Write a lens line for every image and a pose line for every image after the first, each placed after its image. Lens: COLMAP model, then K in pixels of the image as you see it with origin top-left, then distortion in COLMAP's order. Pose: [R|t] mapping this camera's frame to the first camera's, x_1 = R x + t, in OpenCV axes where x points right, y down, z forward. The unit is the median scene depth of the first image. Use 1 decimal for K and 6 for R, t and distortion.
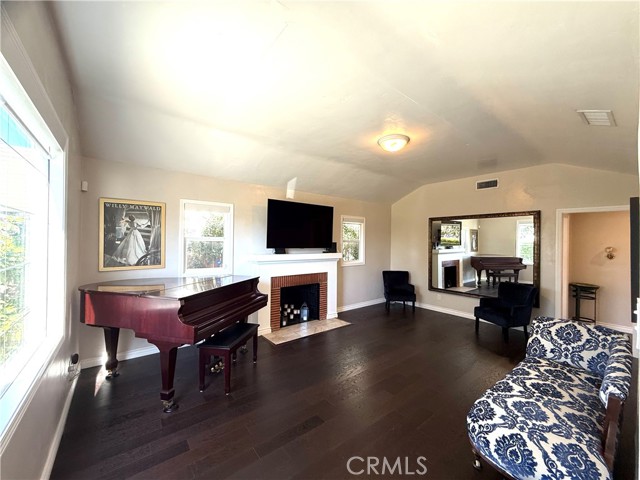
lens RADIAL K [[254.9, 0, 320.0], [0, 254.9, 240.0], [0, 0, 1]] dist [0.000400, -0.000318]
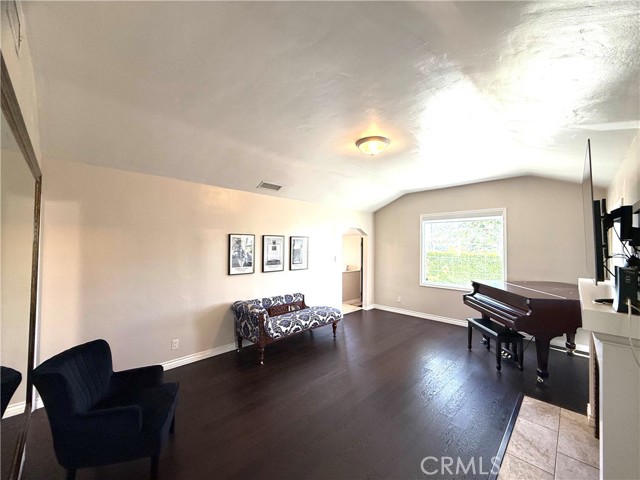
lens RADIAL K [[254.9, 0, 320.0], [0, 254.9, 240.0], [0, 0, 1]] dist [0.000400, -0.000318]
pose [[-0.990096, -0.027917, -0.137590, 0.448574], [-0.024741, 0.999388, -0.024735, -0.002636], [0.138197, -0.021086, -0.990180, 1.439325]]
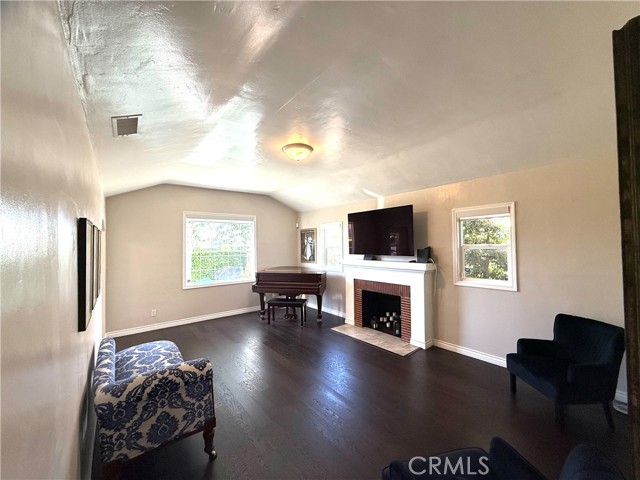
lens RADIAL K [[254.9, 0, 320.0], [0, 254.9, 240.0], [0, 0, 1]] dist [0.000400, -0.000318]
pose [[0.024573, -0.033644, -0.999132, 0.976498], [0.010873, 0.999383, -0.033385, 0.003654], [0.999639, -0.010043, 0.024923, 0.802424]]
